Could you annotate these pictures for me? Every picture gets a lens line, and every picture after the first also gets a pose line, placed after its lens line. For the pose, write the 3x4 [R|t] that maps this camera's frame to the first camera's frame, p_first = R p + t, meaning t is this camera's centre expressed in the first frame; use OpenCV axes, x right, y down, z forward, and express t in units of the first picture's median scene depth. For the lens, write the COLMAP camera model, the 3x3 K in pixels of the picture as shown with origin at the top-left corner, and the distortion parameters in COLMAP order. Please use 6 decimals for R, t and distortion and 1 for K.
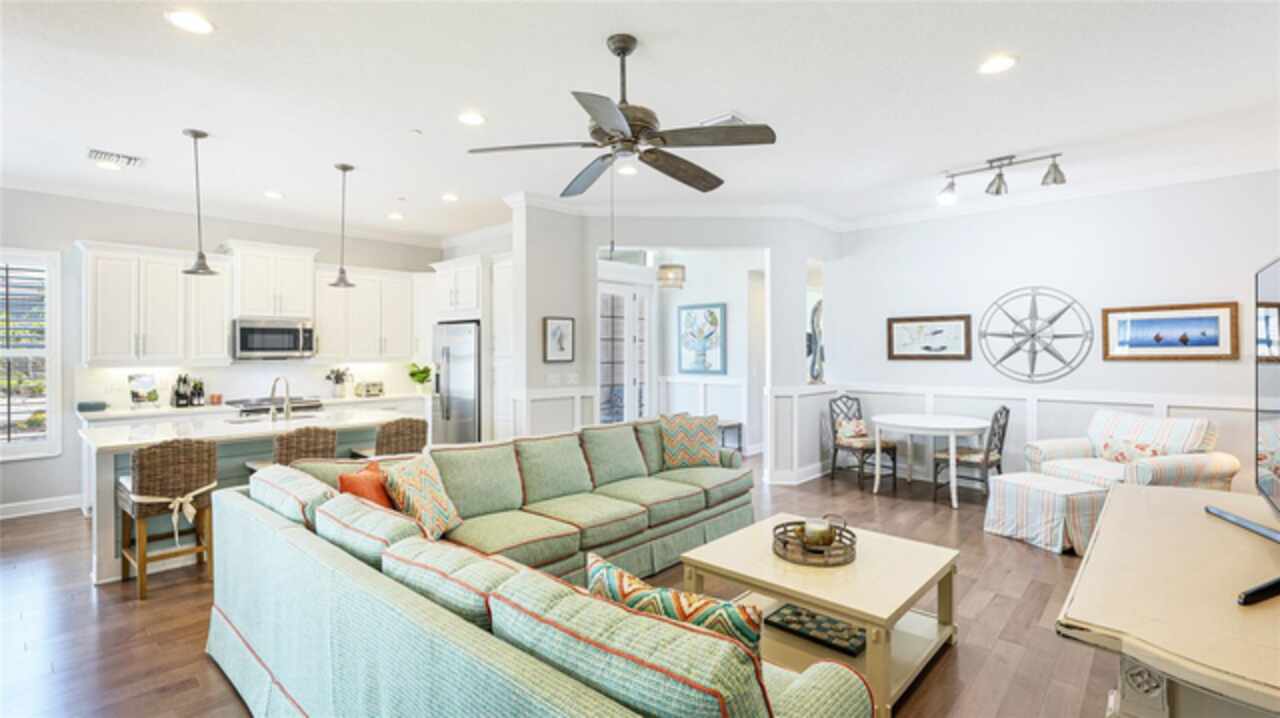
lens RADIAL K [[588.2, 0, 627.2], [0, 588.2, 353.5], [0, 0, 1]] dist [0.000908, 0.000075]
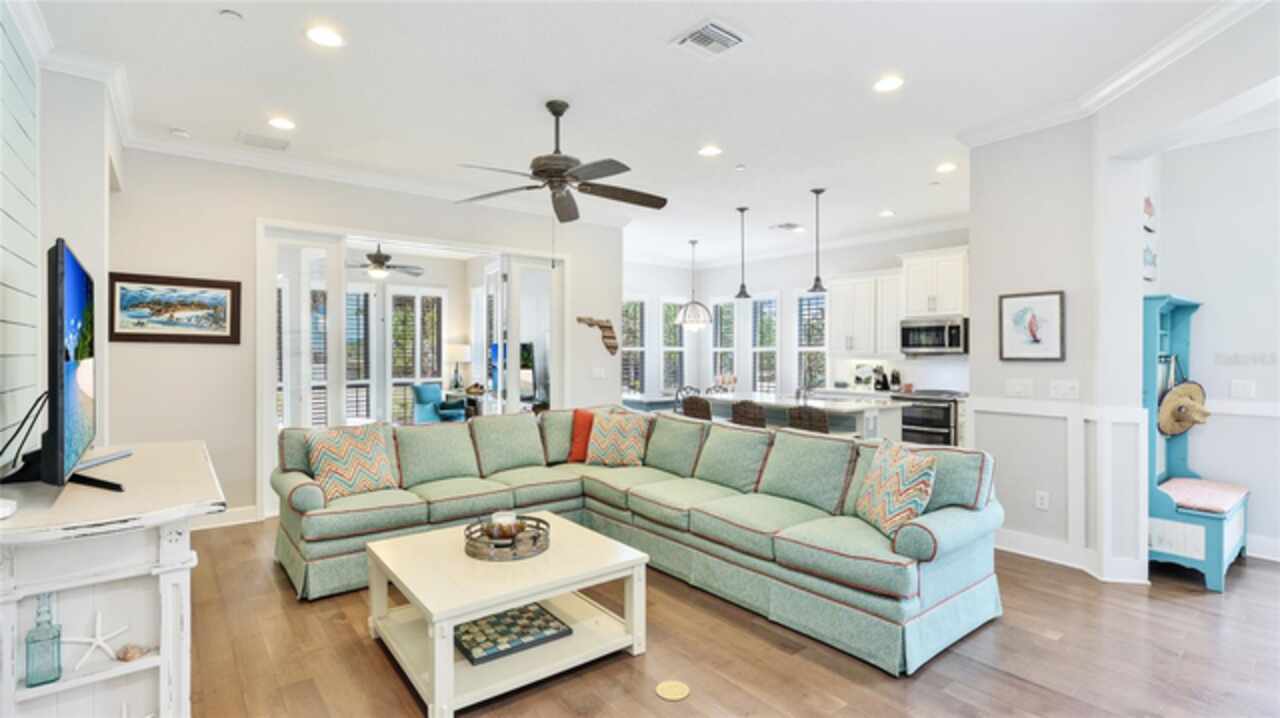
lens RADIAL K [[588.2, 0, 627.2], [0, 588.2, 353.5], [0, 0, 1]] dist [0.000908, 0.000075]
pose [[-0.163104, 0.004725, -0.986598, 0.624986], [-0.009661, 0.999933, 0.006386, 0.006313], [0.986562, 0.010573, -0.163047, 0.678328]]
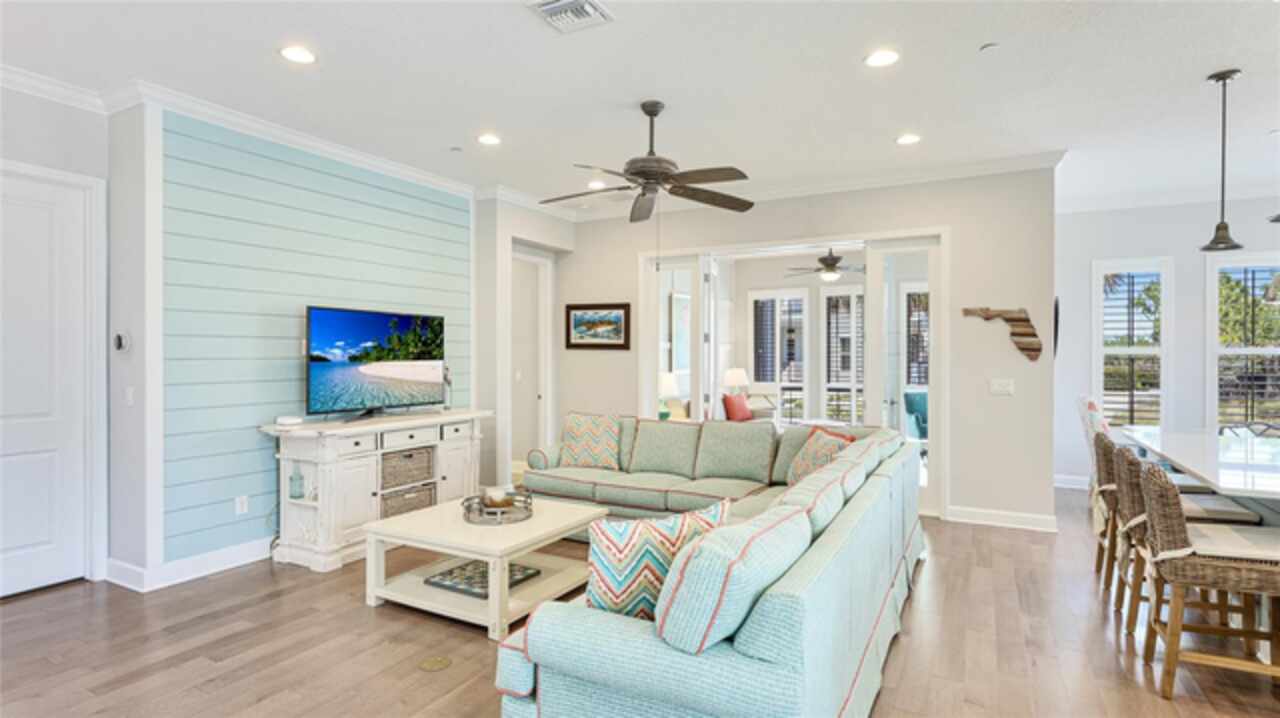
lens RADIAL K [[632.7, 0, 640.0], [0, 632.7, 359.0], [0, 0, 1]] dist [-0.002763, -0.000690]
pose [[-0.966075, 0.002128, -0.258254, 0.177764], [-0.001974, 0.999876, 0.015622, 0.002457], [0.258255, 0.015602, -0.965951, 1.161732]]
